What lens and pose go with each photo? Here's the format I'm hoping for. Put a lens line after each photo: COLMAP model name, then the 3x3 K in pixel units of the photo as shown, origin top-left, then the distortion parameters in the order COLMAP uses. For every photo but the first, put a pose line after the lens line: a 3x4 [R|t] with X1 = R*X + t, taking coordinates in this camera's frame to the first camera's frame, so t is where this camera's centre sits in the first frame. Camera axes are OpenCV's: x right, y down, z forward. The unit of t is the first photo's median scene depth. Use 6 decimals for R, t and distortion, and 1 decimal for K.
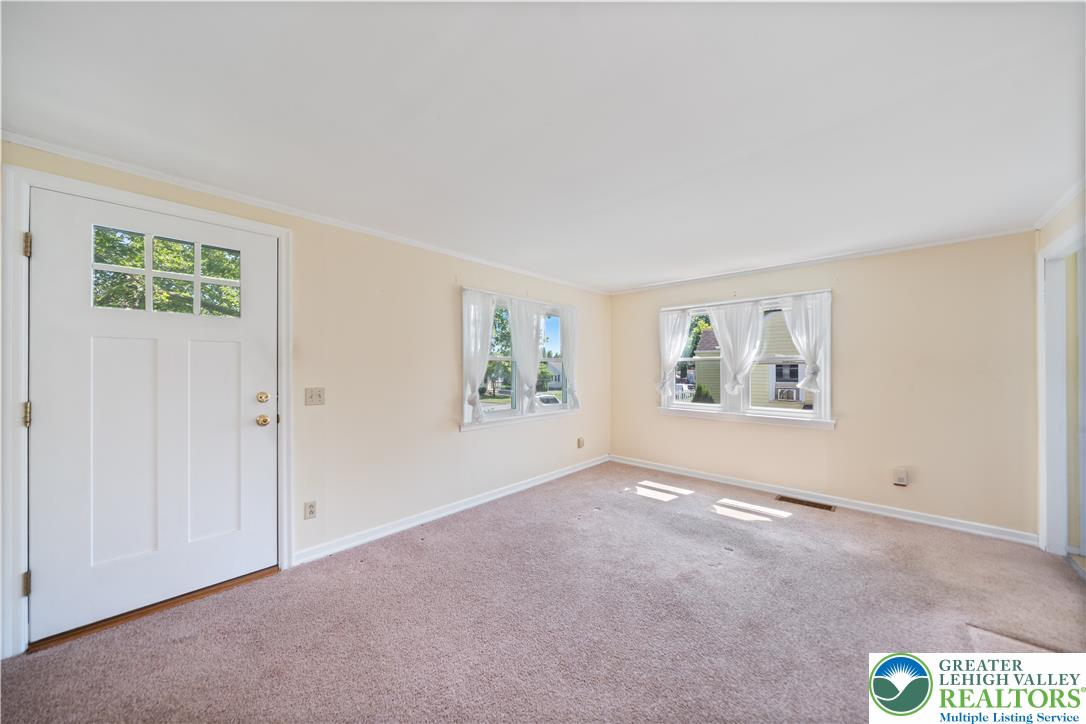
lens RADIAL K [[378.8, 0, 549.2], [0, 378.8, 362.2], [0, 0, 1]] dist [0.000733, 0.000129]
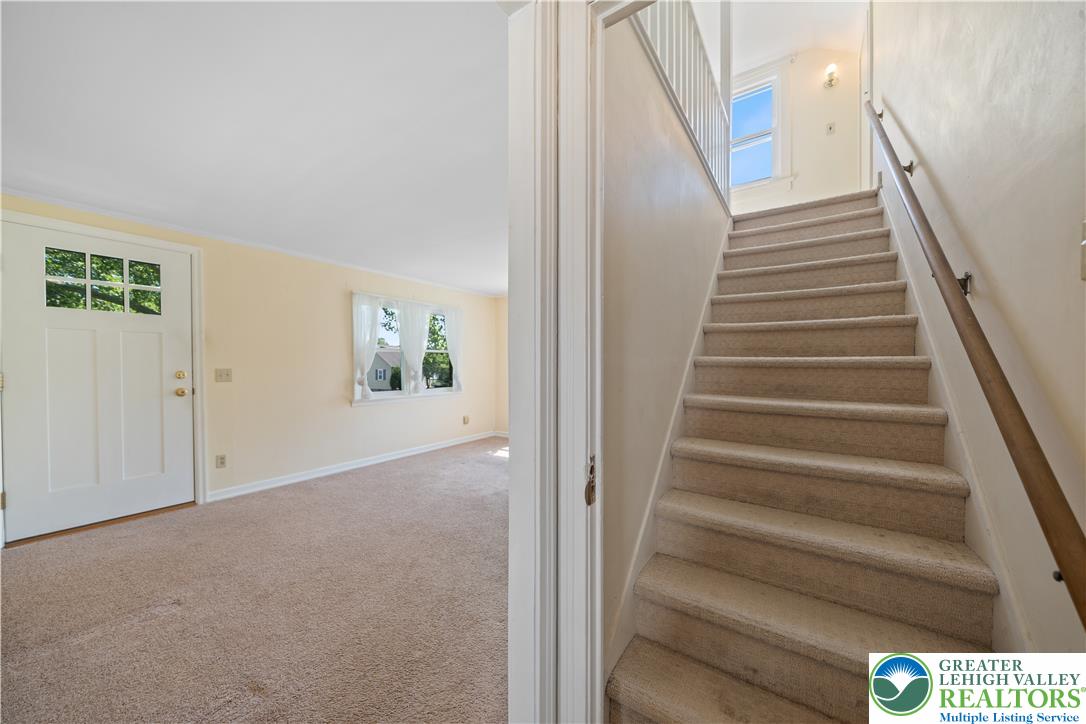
lens RADIAL K [[378.8, 0, 535.2], [0, 378.8, 365.8], [0, 0, 1]] dist [0.000733, 0.000129]
pose [[0.990973, -0.000395, 0.134064, 0.276631], [-0.002344, 0.999792, 0.020275, 0.028962], [-0.134044, -0.020406, 0.990765, -0.446974]]
